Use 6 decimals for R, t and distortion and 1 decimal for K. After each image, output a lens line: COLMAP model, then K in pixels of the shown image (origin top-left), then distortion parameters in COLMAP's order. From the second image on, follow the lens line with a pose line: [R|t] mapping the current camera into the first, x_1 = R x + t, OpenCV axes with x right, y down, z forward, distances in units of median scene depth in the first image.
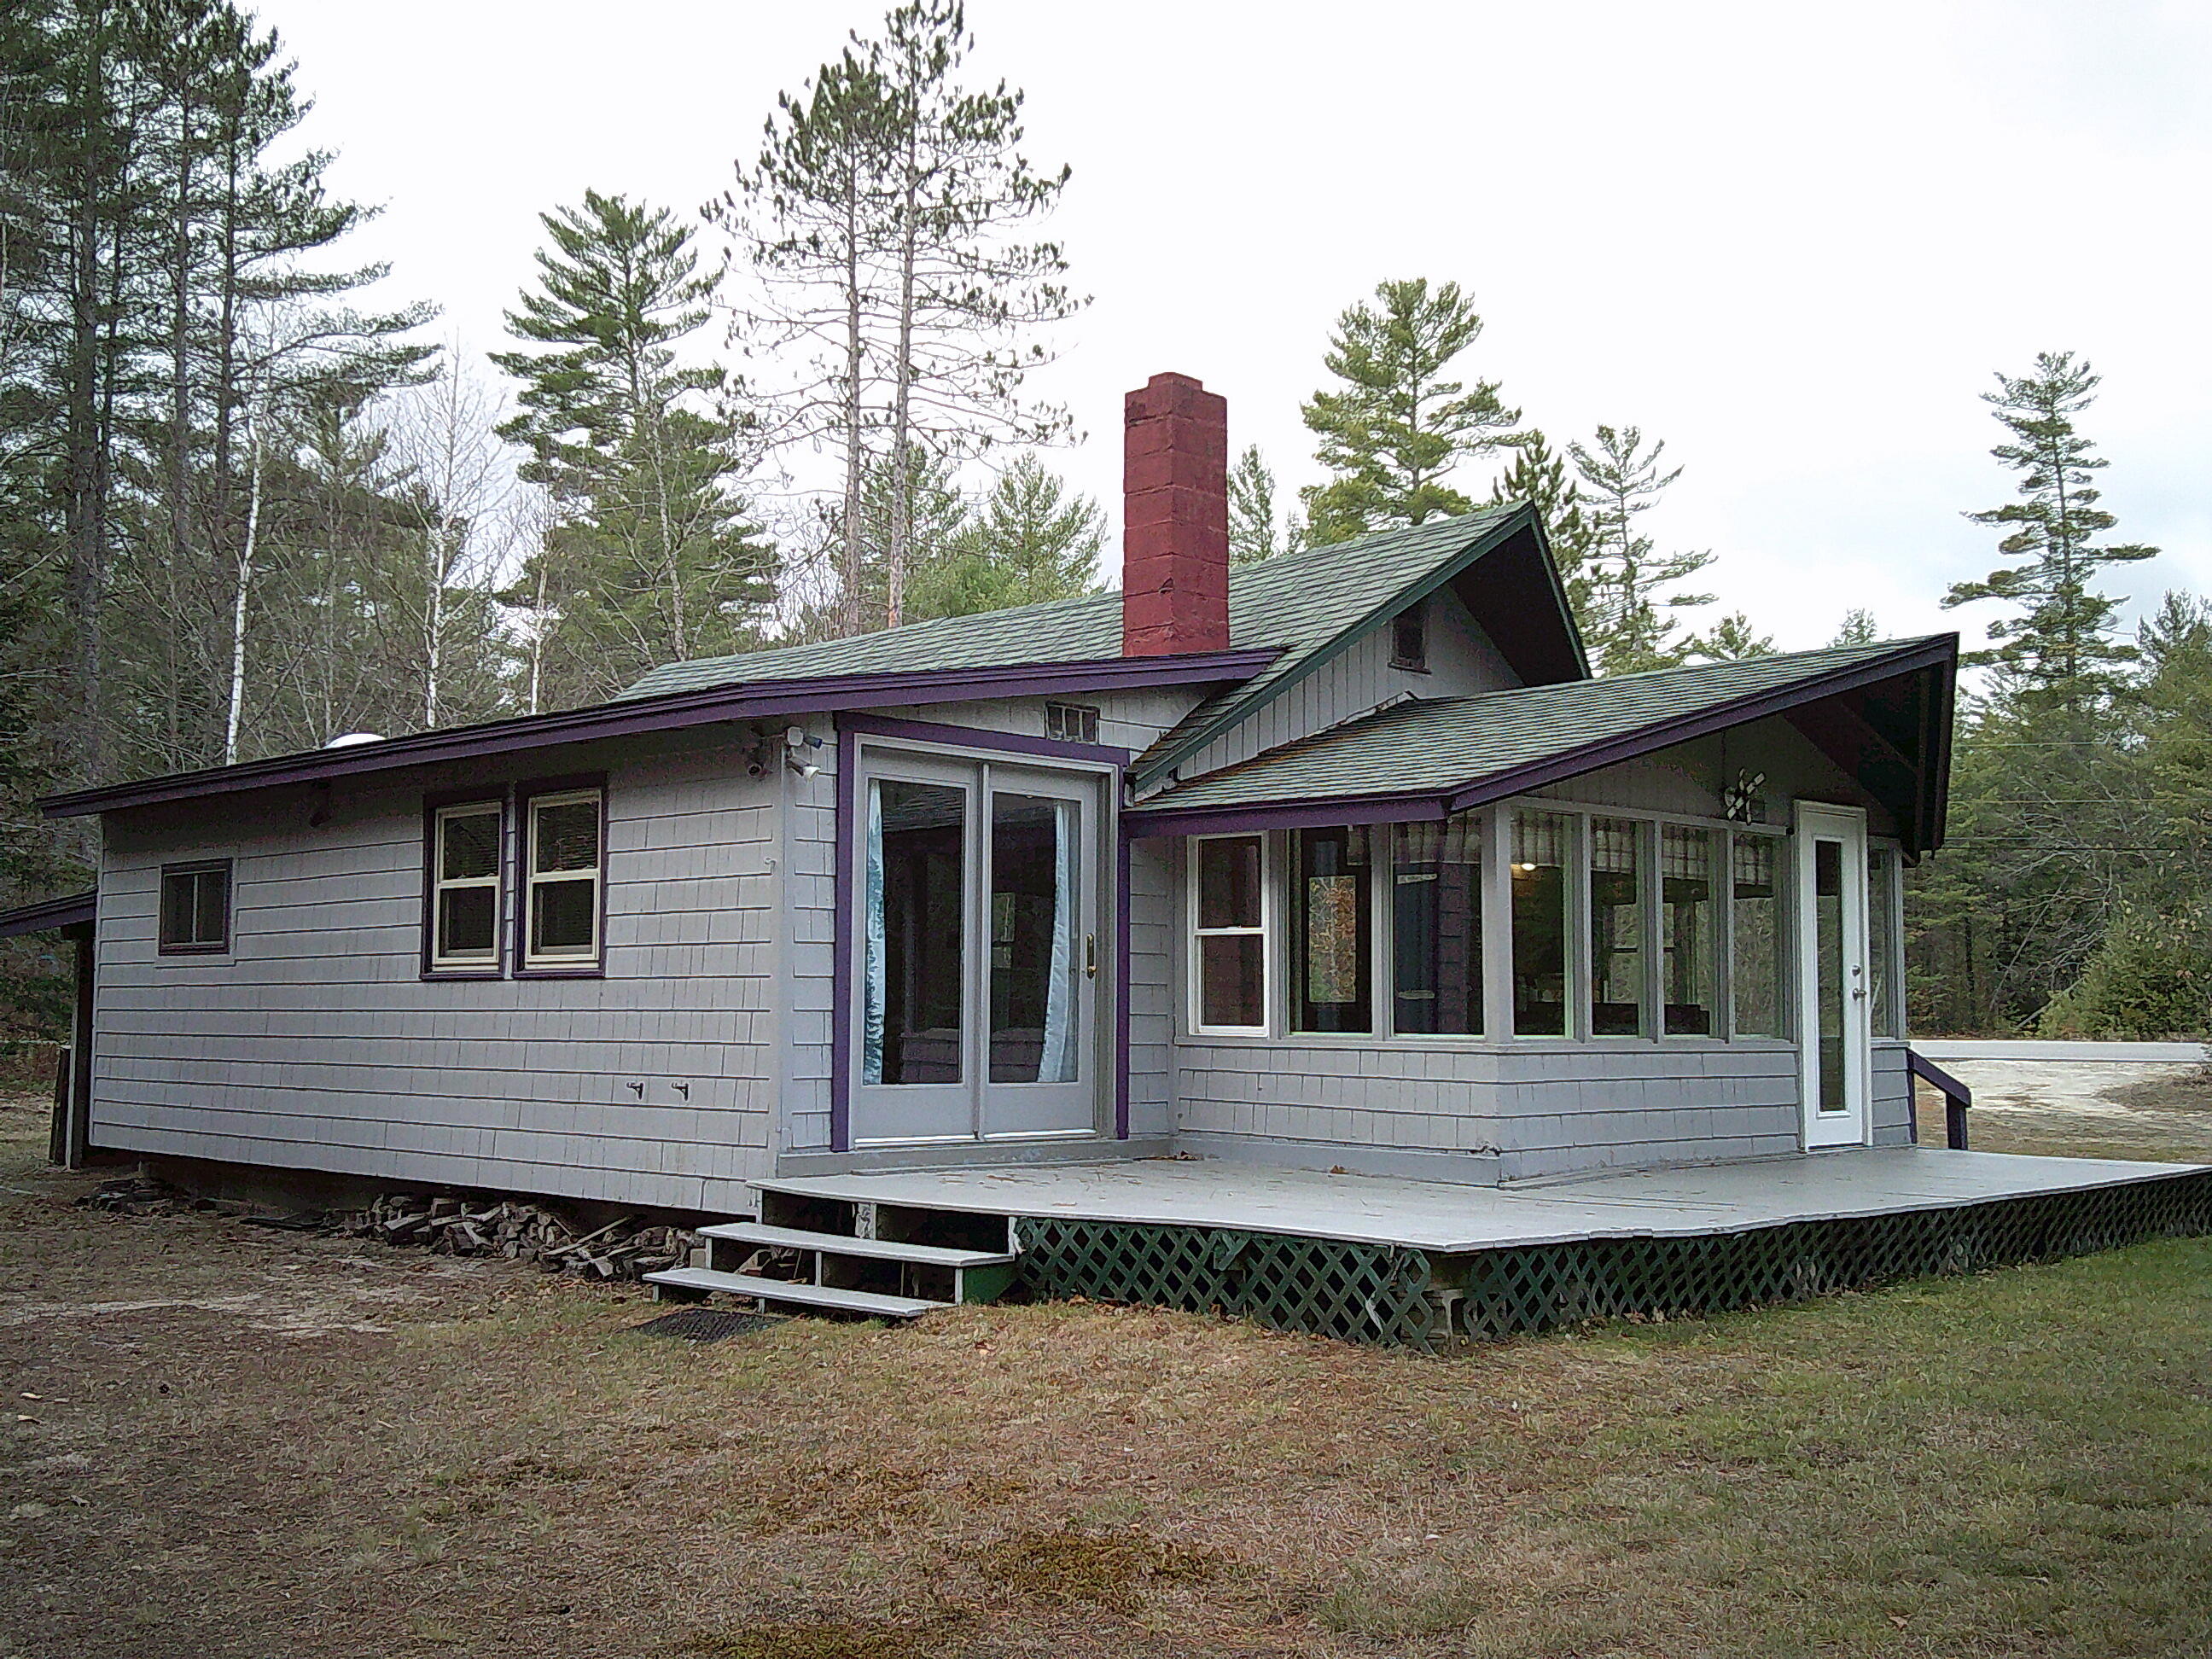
lens RADIAL K [[2238.3, 0, 1106.0], [0, 2238.3, 829.5], [0, 0, 1]] dist [-0.090999, -0.012884]
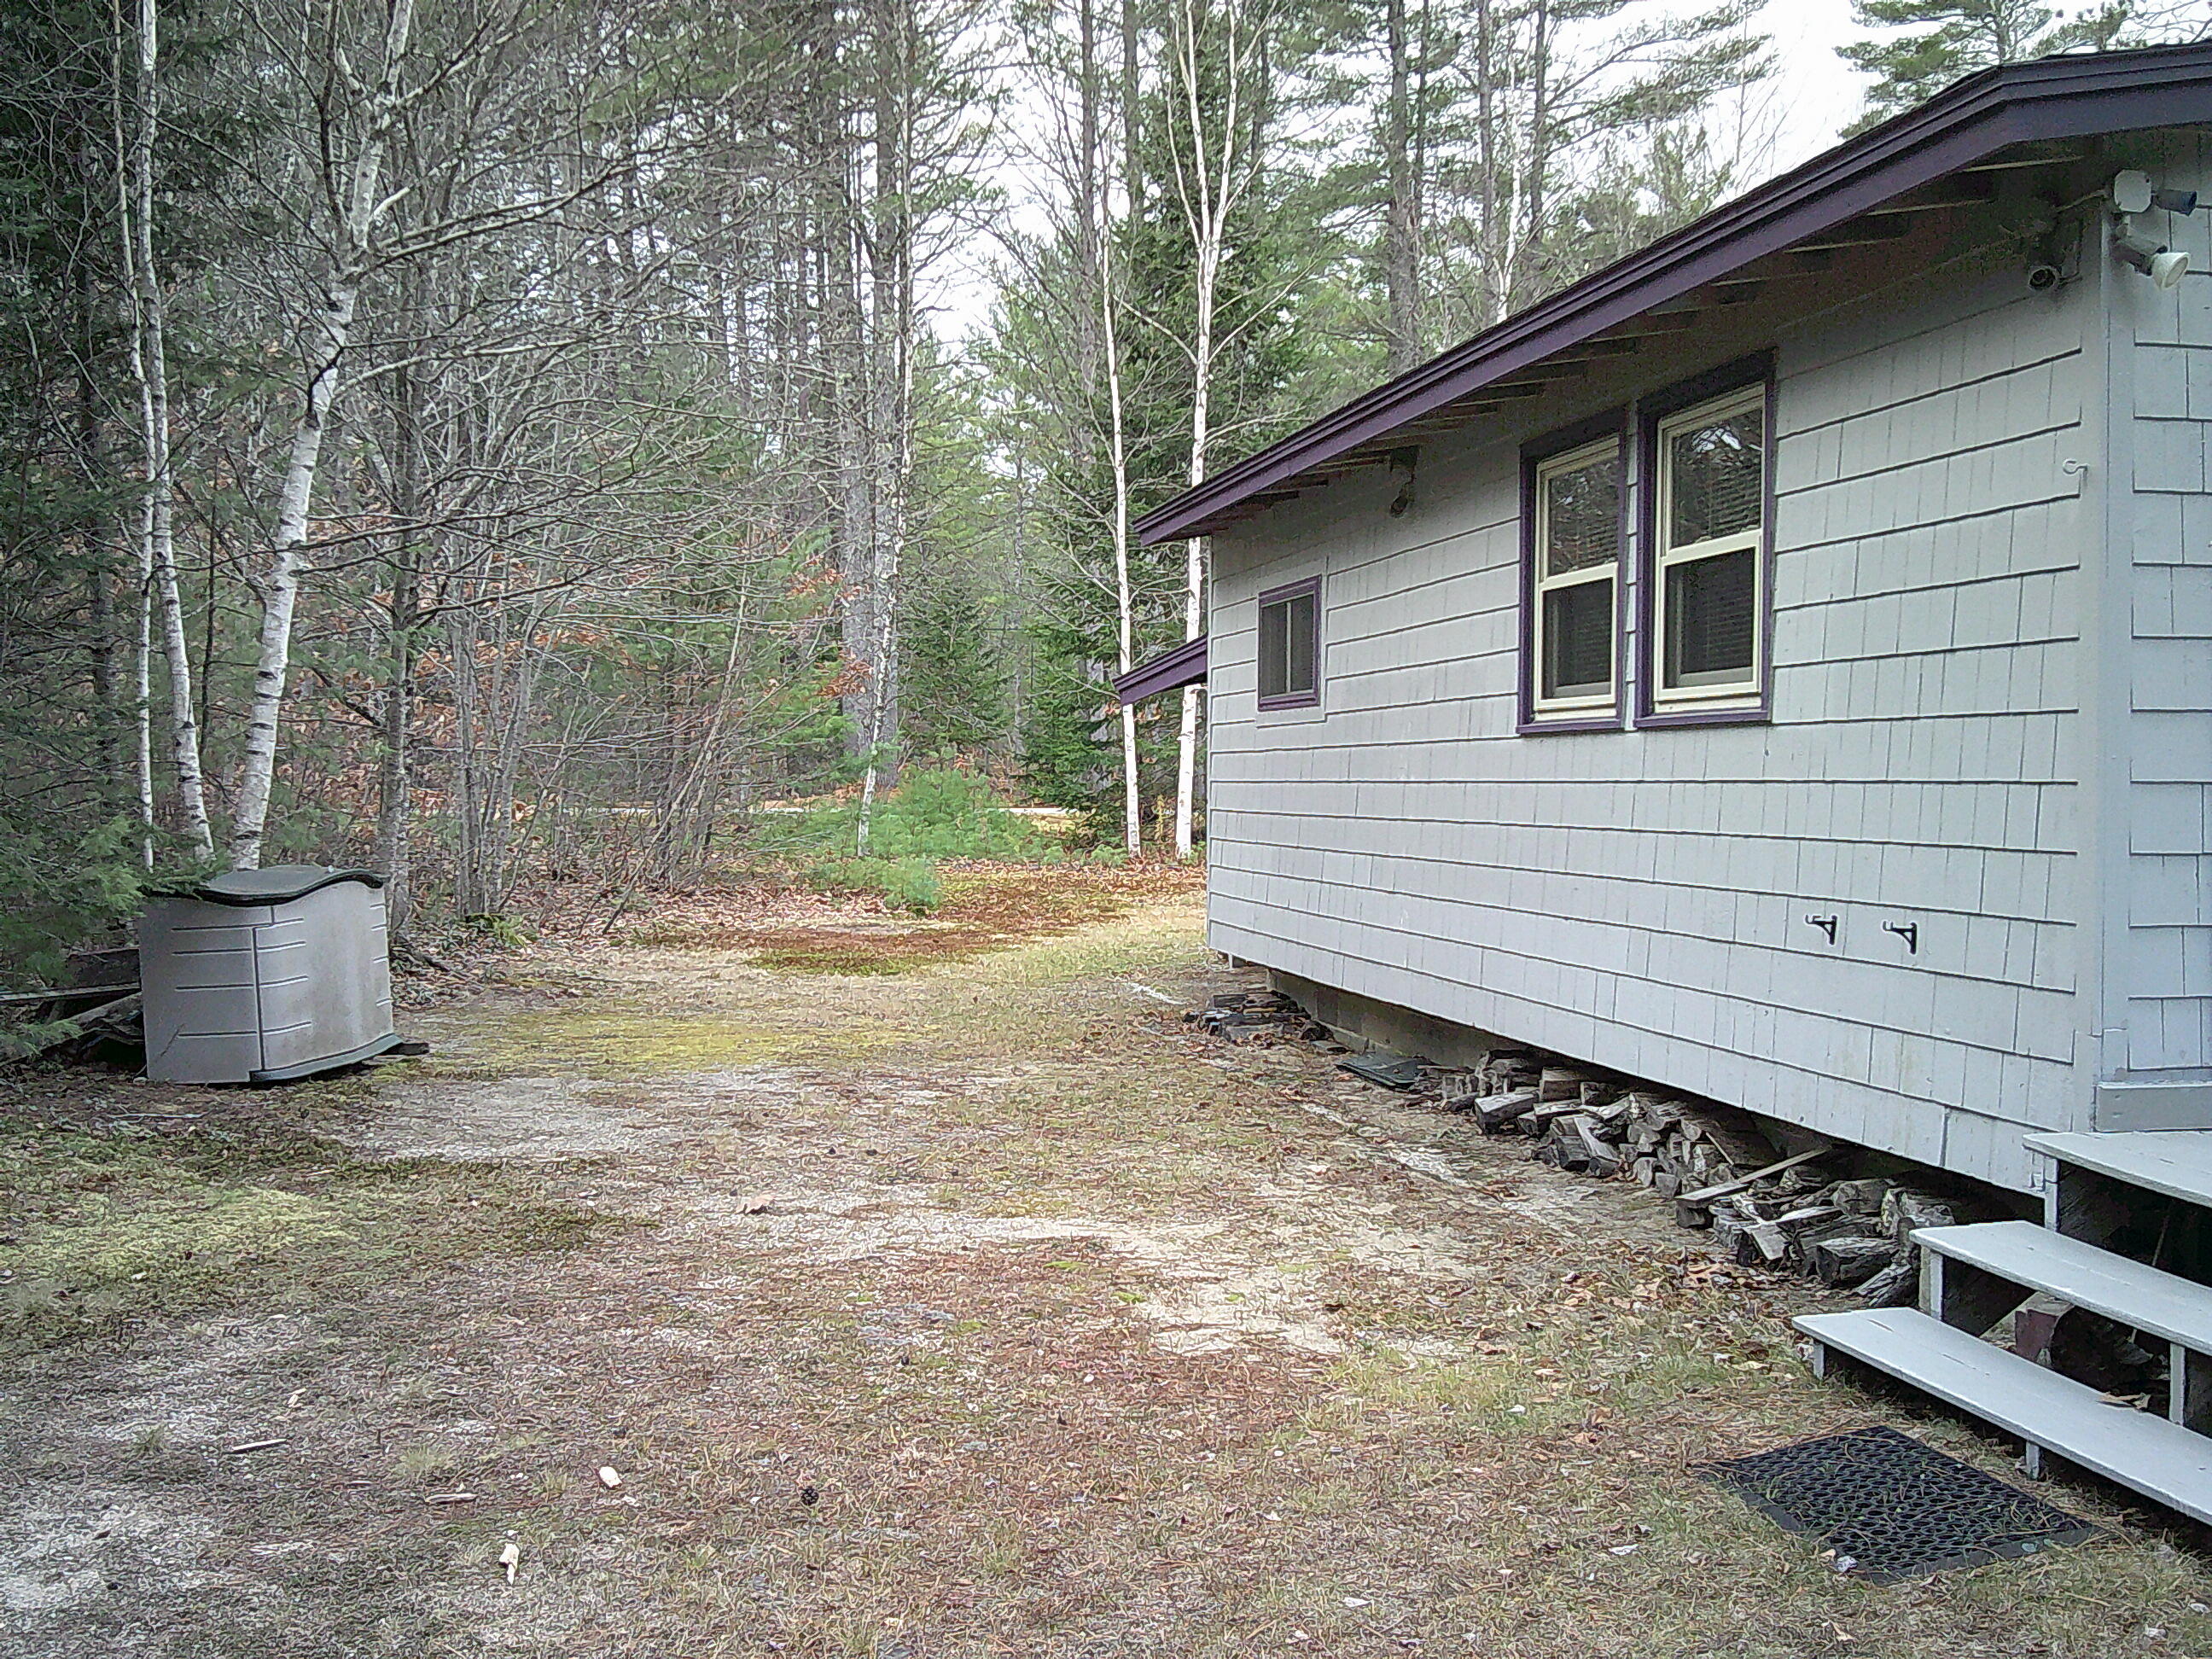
lens RADIAL K [[2138.1, 0, 1106.0], [0, 2138.1, 829.5], [0, 0, 1]] dist [0.098301, -0.268568]
pose [[0.815537, 0.015361, -0.578500, -0.046195], [0.045758, 0.994806, 0.090922, 0.034146], [0.576892, -0.100621, 0.810599, 0.436798]]
